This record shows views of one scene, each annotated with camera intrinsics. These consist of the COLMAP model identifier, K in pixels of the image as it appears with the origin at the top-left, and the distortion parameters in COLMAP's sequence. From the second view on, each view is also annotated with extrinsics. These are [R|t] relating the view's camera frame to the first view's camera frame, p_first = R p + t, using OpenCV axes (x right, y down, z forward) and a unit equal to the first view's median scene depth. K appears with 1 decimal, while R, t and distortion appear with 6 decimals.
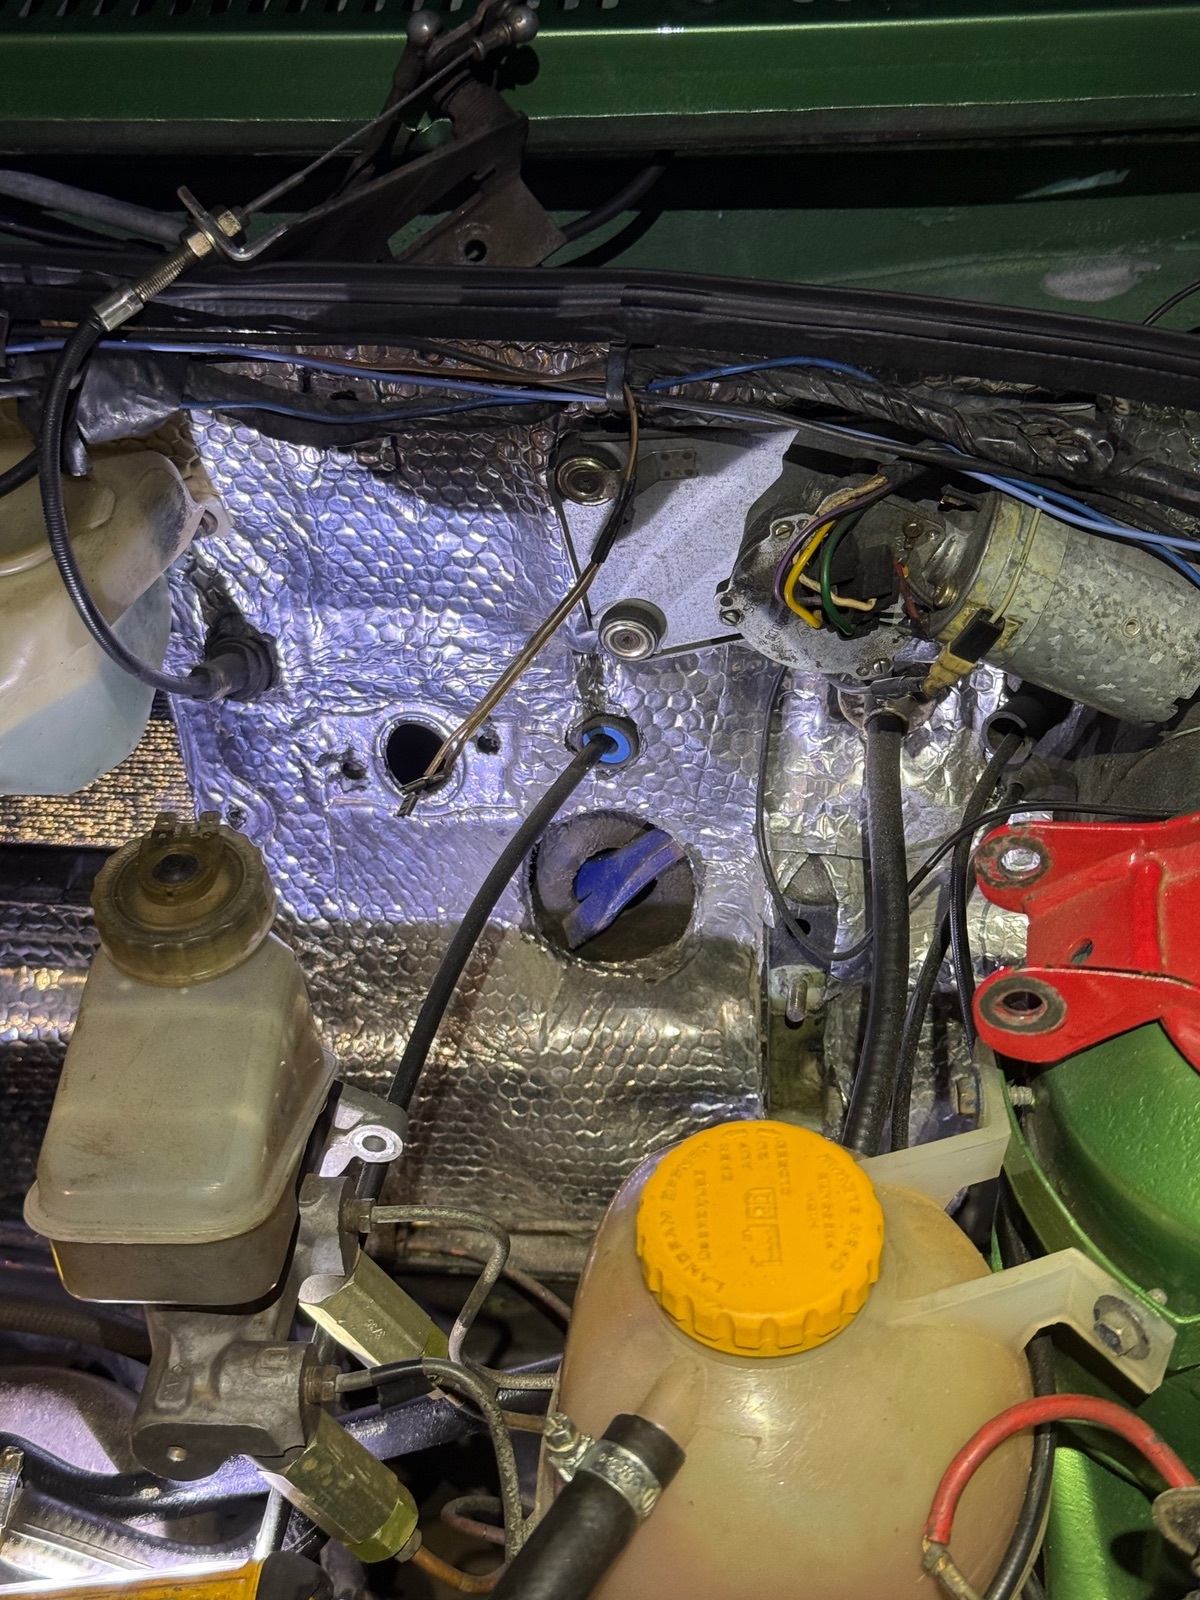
lens RADIAL K [[2210.8, 0, 599.3], [0, 2210.8, 801.5], [0, 0, 1]] dist [0.118975, 0.000000]
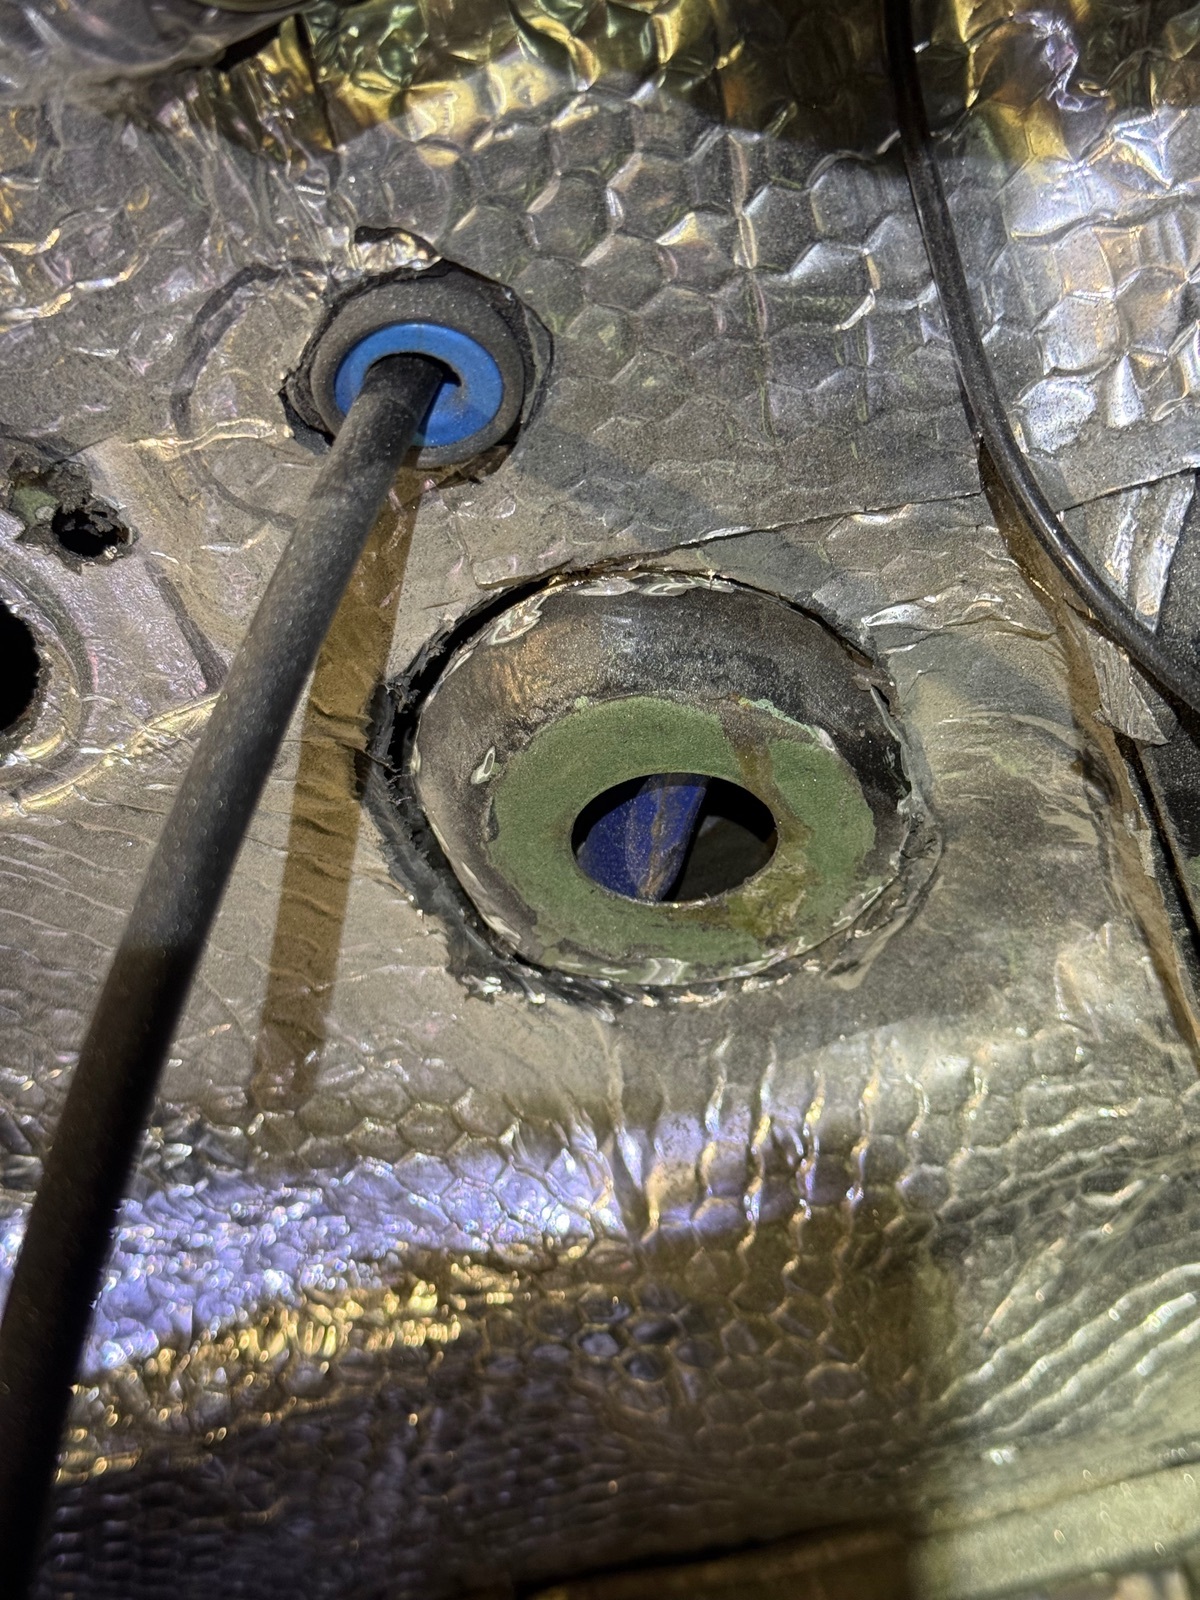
lens RADIAL K [[2210.8, 0, 596.7], [0, 2210.8, 801.4], [0, 0, 1]] dist [0.118975, 0.000000]
pose [[0.926917, -0.360501, -0.104232, 0.032833], [0.370240, 0.923827, 0.097295, 0.005359], [0.061217, -0.128776, 0.989782, 0.635853]]
